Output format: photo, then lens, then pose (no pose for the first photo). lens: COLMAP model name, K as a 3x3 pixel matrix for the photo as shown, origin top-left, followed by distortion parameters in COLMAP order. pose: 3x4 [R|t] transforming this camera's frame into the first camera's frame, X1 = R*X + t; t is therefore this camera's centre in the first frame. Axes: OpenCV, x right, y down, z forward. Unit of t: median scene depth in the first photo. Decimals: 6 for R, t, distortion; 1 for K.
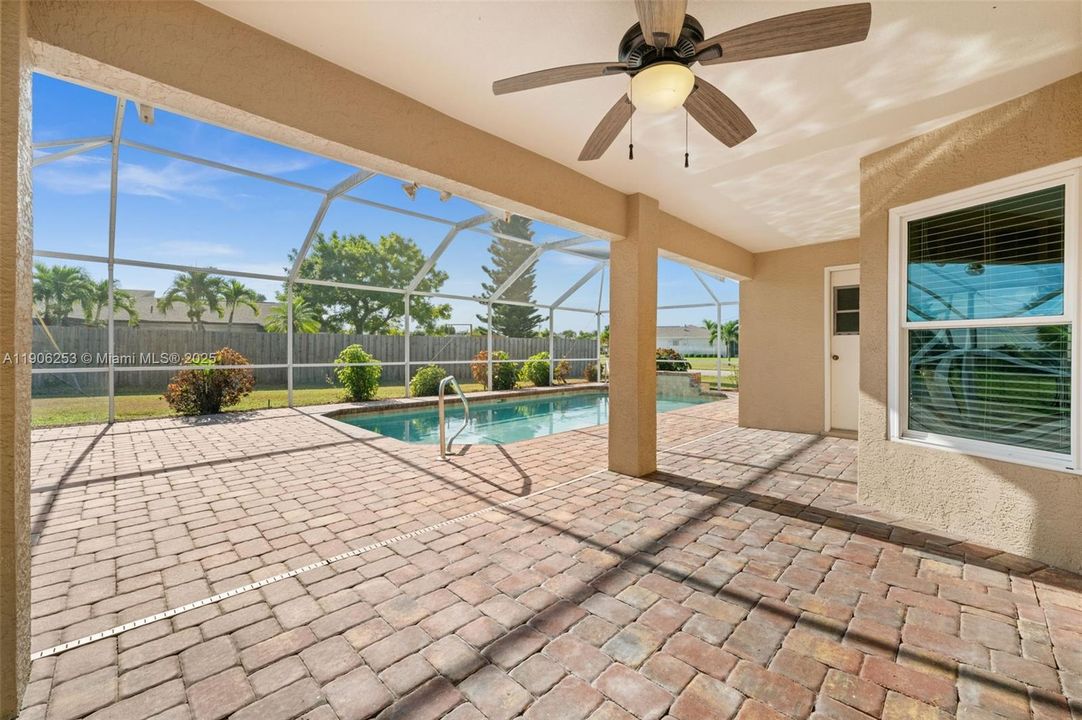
lens RADIAL K [[428.2, 0, 536.7], [0, 428.2, 351.4], [0, 0, 1]] dist [-0.000682, 0.000117]
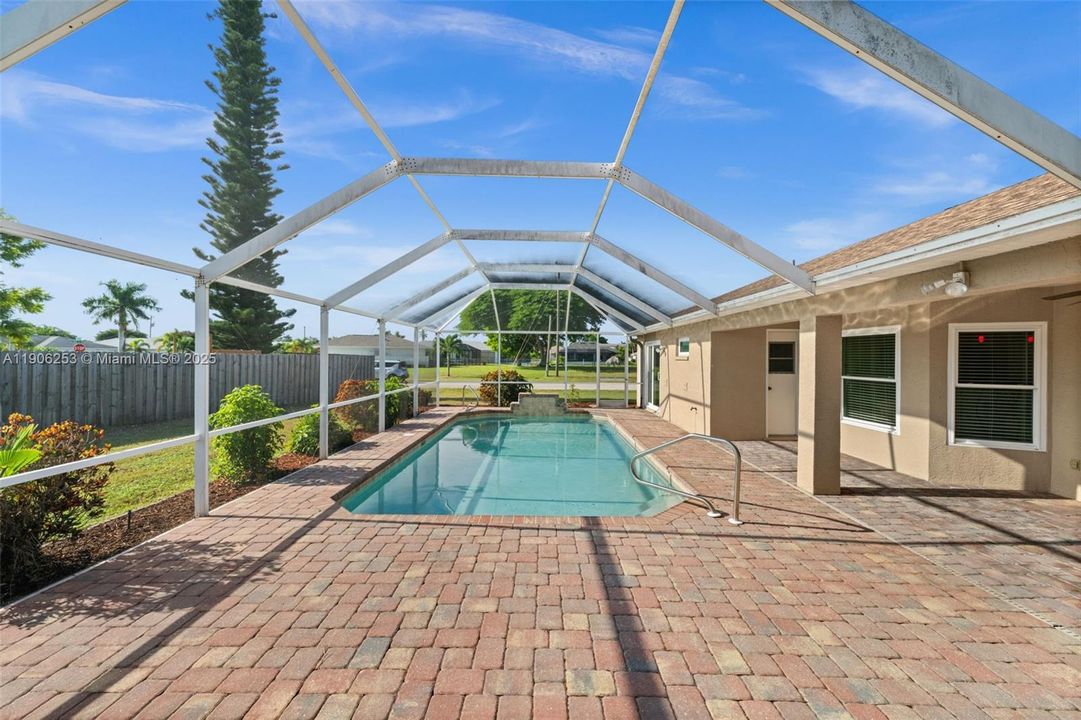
lens RADIAL K [[427.8, 0, 539.6], [0, 427.8, 357.5], [0, 0, 1]] dist [-0.000682, 0.000117]
pose [[0.711645, 0.000330, 0.702539, -1.554987], [-0.000847, 1.000000, 0.000388, -0.155736], [-0.702539, -0.000871, 0.711645, 0.793609]]
